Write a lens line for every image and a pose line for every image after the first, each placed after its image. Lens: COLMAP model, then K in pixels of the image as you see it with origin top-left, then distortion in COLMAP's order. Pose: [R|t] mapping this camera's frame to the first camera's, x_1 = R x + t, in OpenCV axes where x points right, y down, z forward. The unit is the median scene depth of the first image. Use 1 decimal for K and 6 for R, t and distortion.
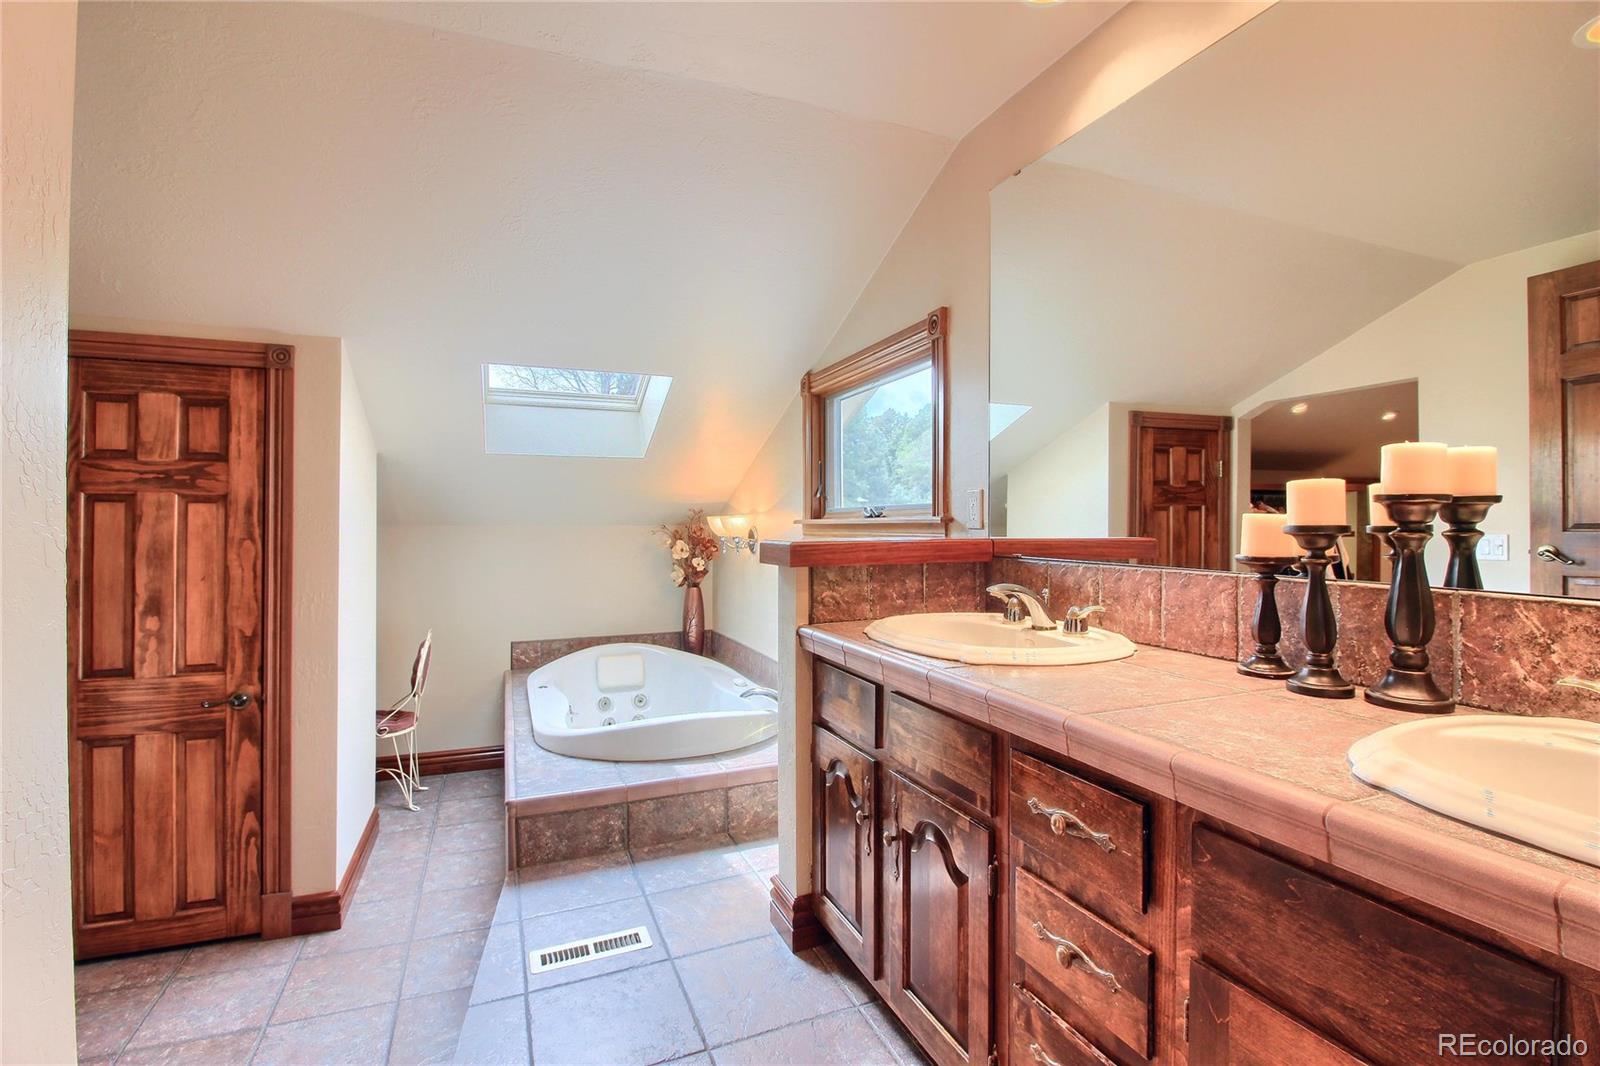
lens RADIAL K [[747.8, 0, 760.1], [0, 747.8, 505.9], [0, 0, 1]] dist [-0.003138, -0.010456]
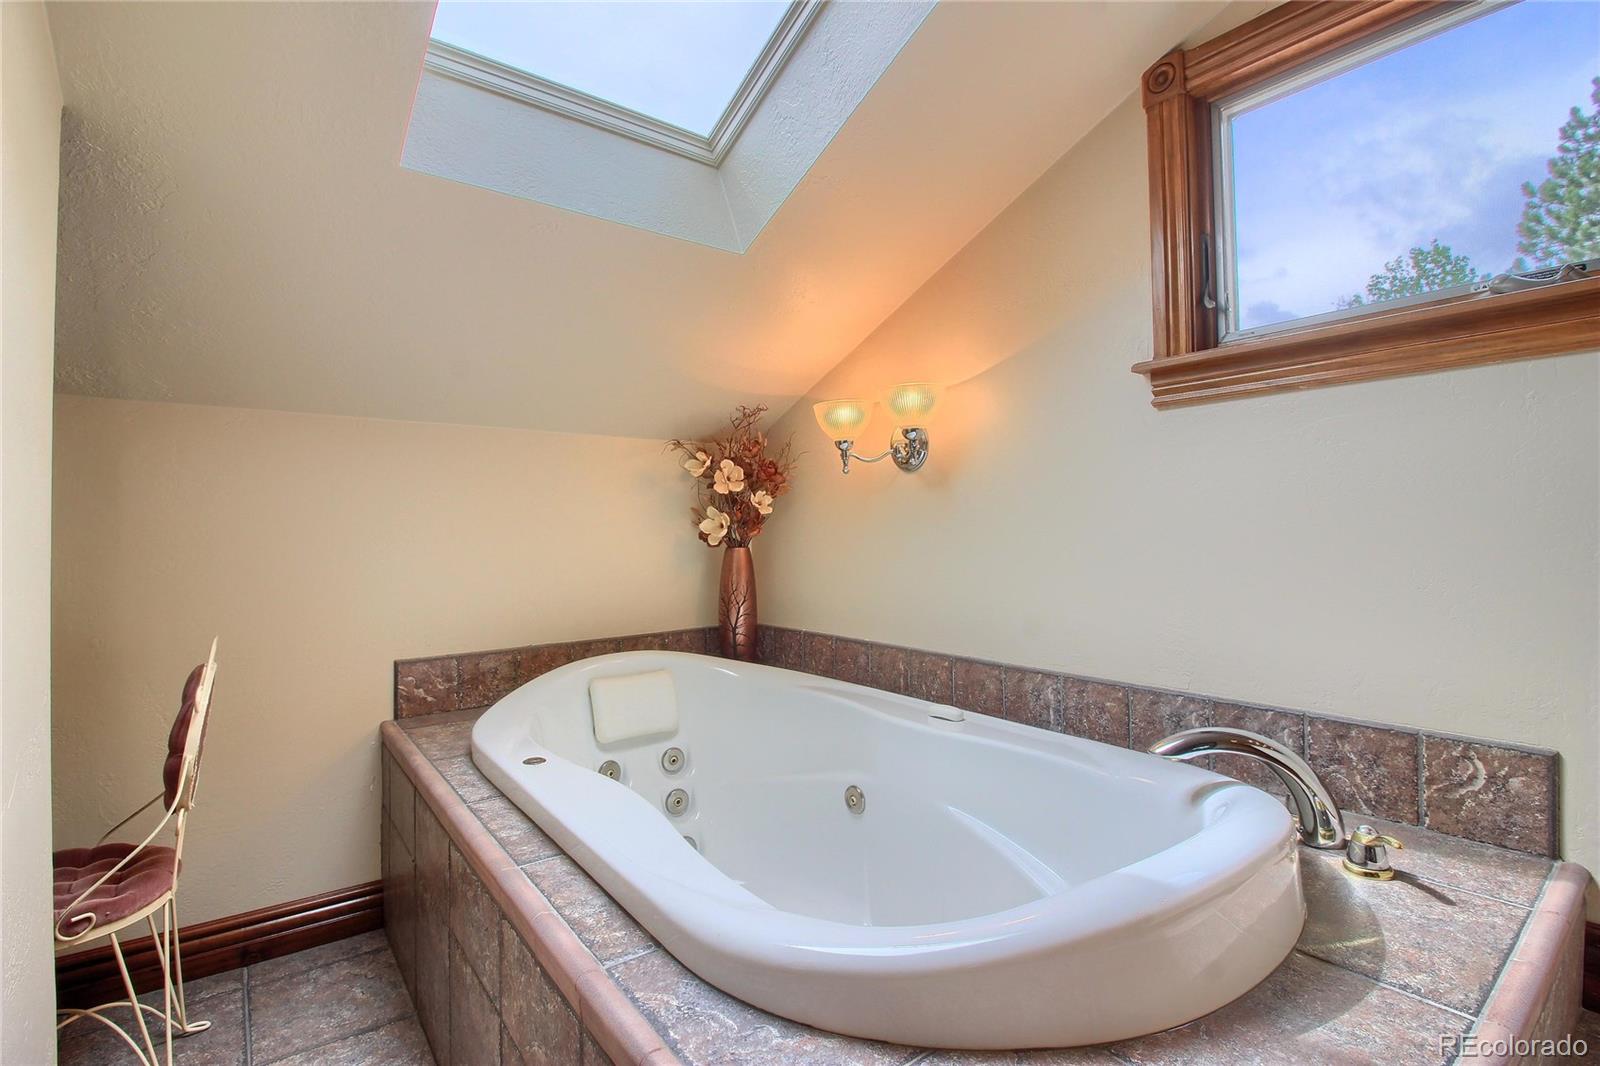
lens RADIAL K [[747.8, 0, 778.6], [0, 747.8, 513.4], [0, 0, 1]] dist [-0.003138, -0.010456]
pose [[0.956449, 0.000435, 0.291900, -0.718526], [-0.000049, 0.999999, -0.001328, 0.264148], [-0.291900, 0.001256, 0.956448, 1.416693]]
